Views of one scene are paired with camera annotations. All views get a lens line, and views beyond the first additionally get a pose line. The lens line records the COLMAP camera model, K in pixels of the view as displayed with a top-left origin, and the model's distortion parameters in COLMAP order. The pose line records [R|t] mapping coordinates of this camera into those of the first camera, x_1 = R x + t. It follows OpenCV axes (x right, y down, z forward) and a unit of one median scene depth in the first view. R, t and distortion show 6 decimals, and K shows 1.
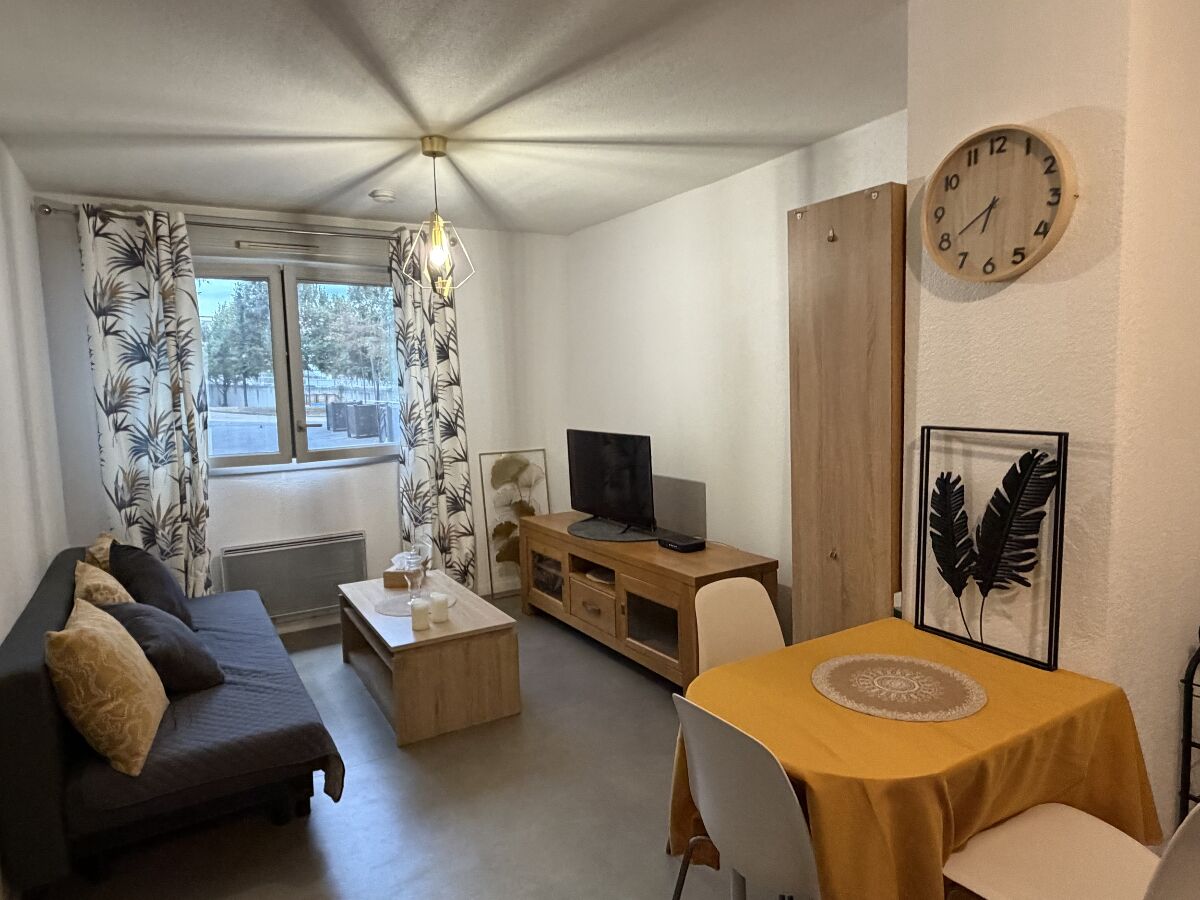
lens RADIAL K [[730.0, 0, 600.0], [0, 730.0, 450.0], [0, 0, 1]] dist [0.000475, 0.001811]
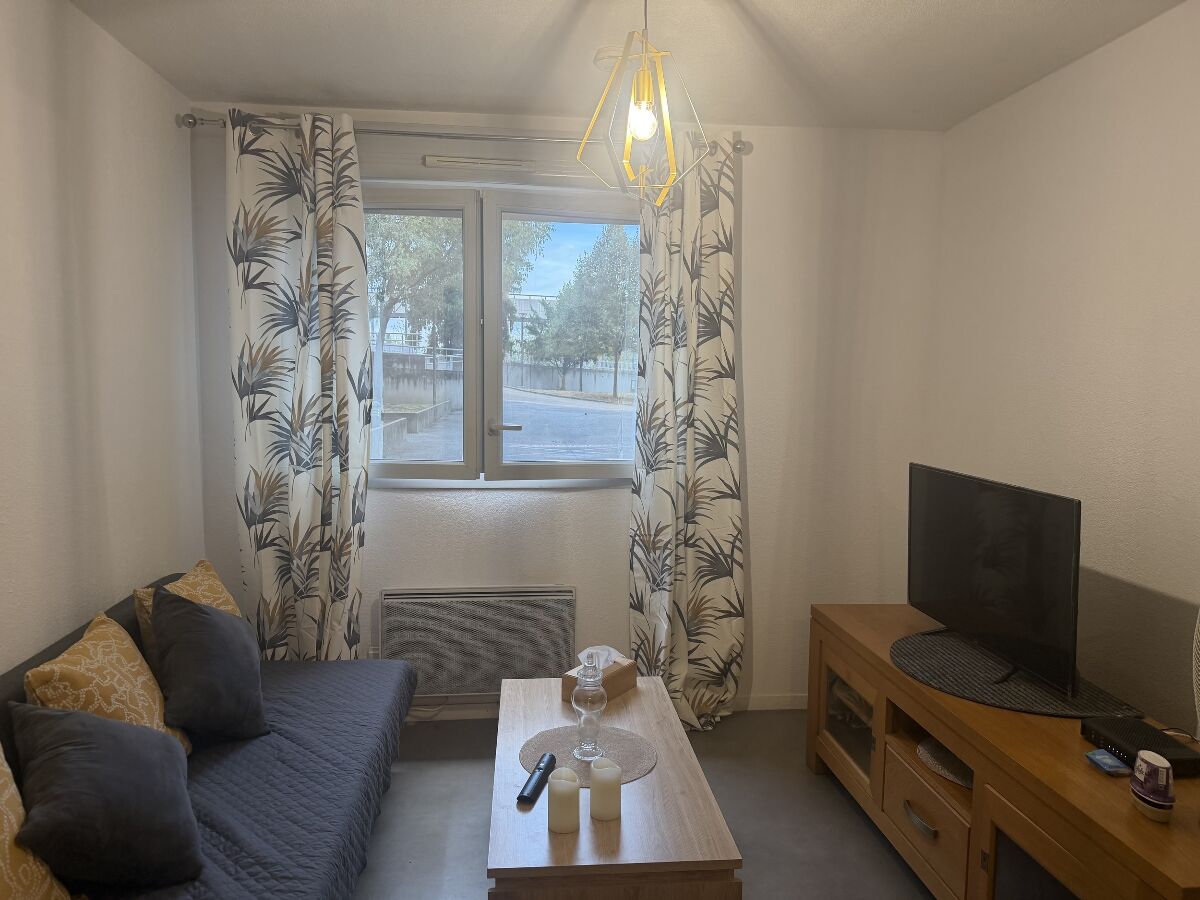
lens RADIAL K [[845.0, 0, 600.0], [0, 845.0, 450.0], [0, 0, 1]] dist [0.034057, -0.006266]
pose [[0.904905, 0.079254, -0.418169, 0.014727], [-0.080625, 0.996640, 0.014421, -0.034277], [0.417907, 0.020665, 0.908255, 0.356505]]
